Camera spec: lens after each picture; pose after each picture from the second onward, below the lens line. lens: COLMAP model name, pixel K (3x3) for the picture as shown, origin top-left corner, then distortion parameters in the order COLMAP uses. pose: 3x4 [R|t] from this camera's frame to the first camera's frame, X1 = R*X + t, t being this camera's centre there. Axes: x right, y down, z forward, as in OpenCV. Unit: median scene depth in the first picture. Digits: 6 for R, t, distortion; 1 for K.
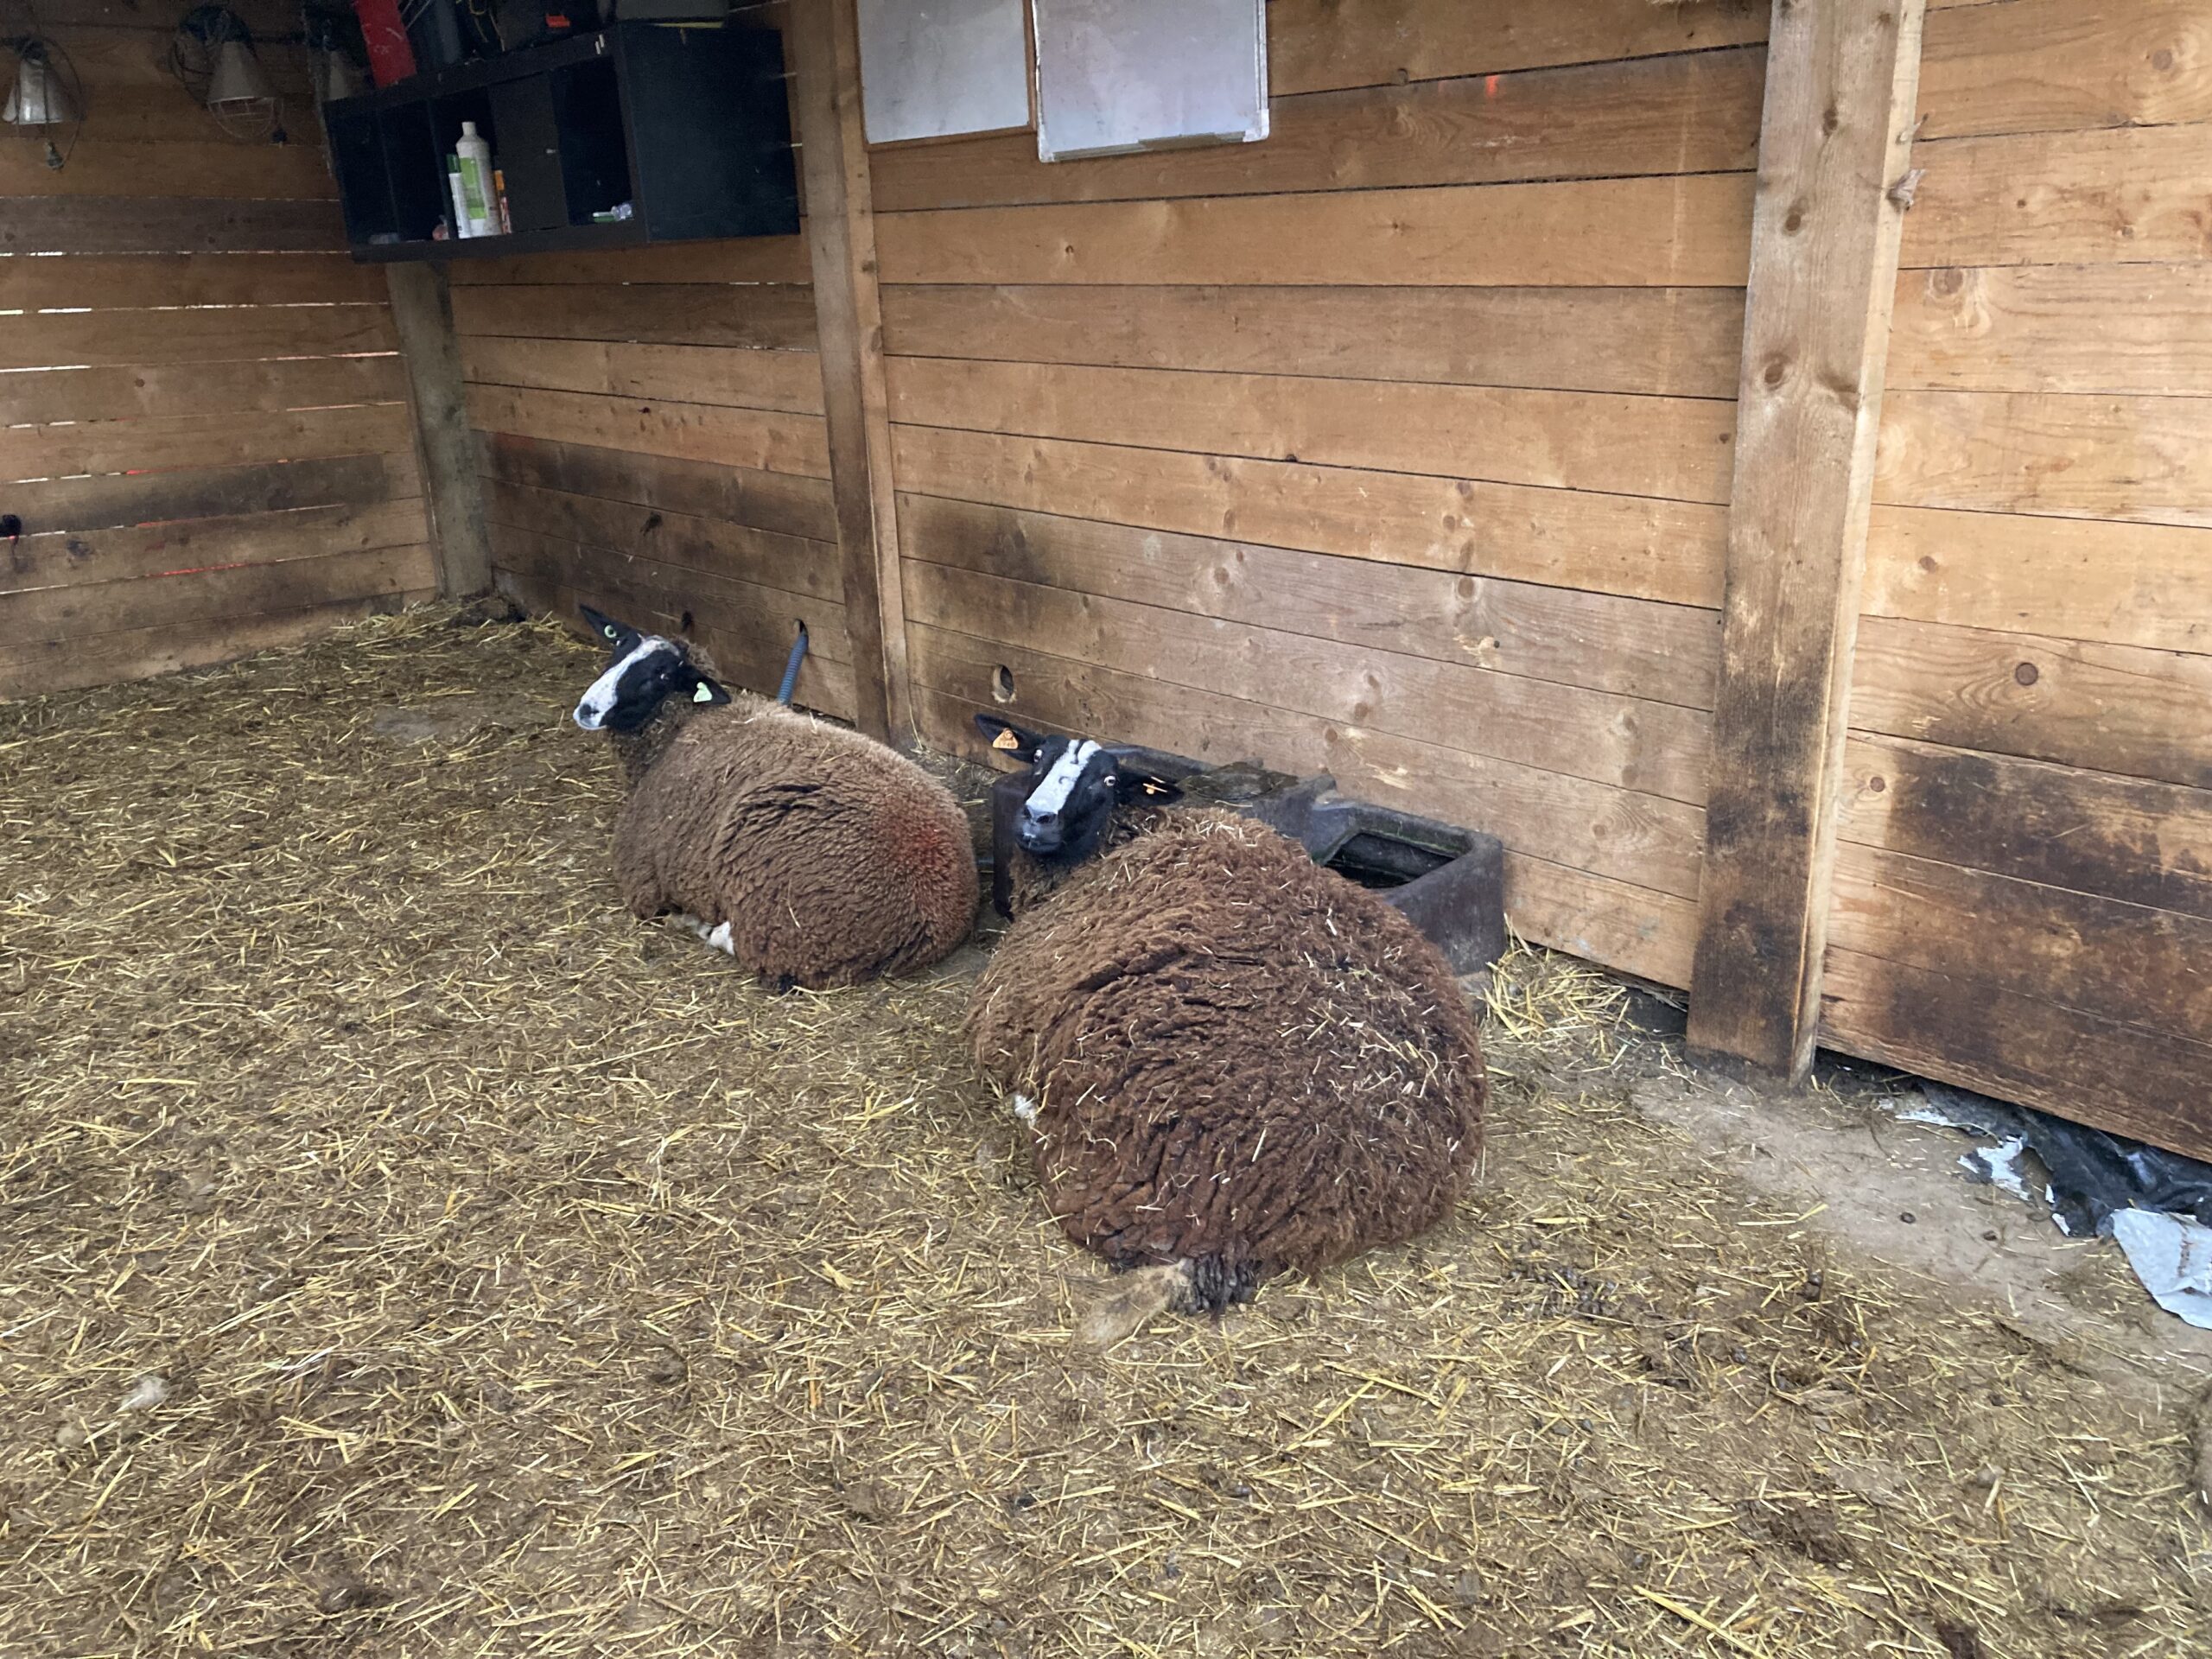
lens RADIAL K [[1790.8, 0, 1092.6], [0, 1790.8, 810.7], [0, 0, 1]] dist [0.027700, -0.009947]
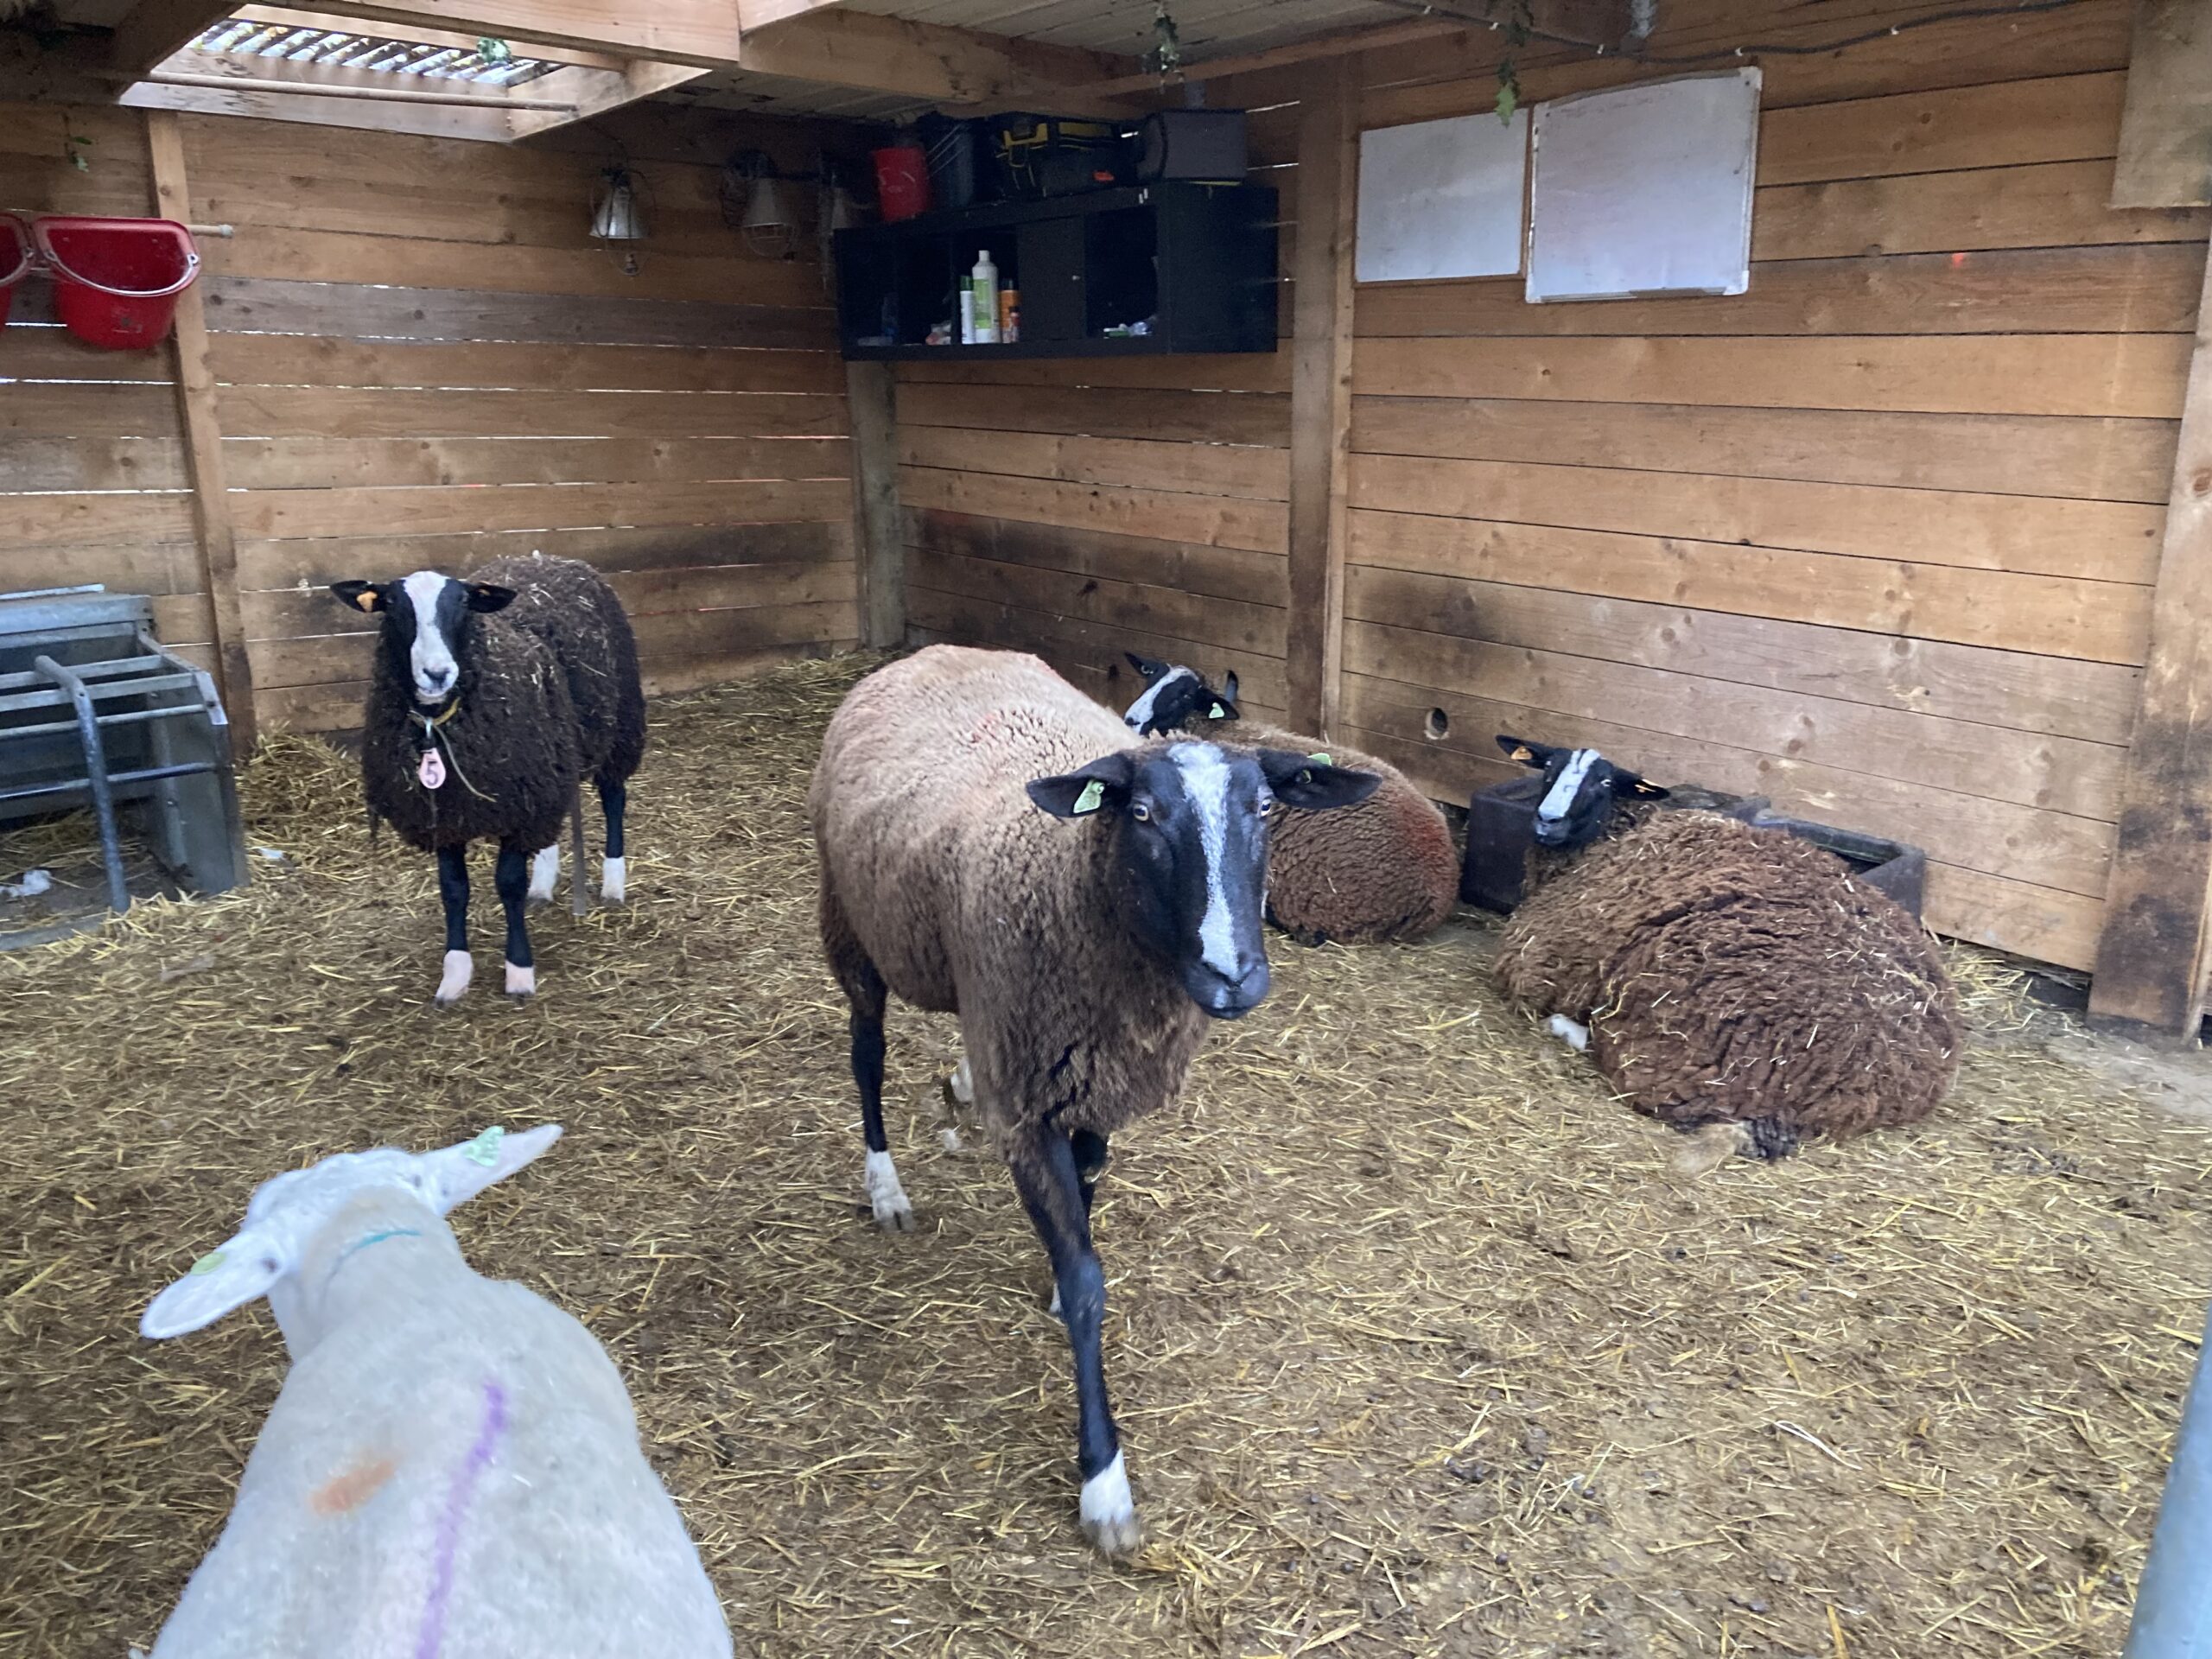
lens RADIAL K [[1790.8, 0, 1111.6], [0, 1790.8, 817.5], [0, 0, 1]] dist [0.027700, -0.009947]
pose [[0.997383, 0.052133, -0.050084, -0.256780], [-0.054964, 0.996864, -0.056930, 0.090573], [0.046959, 0.059534, 0.997121, -0.259954]]
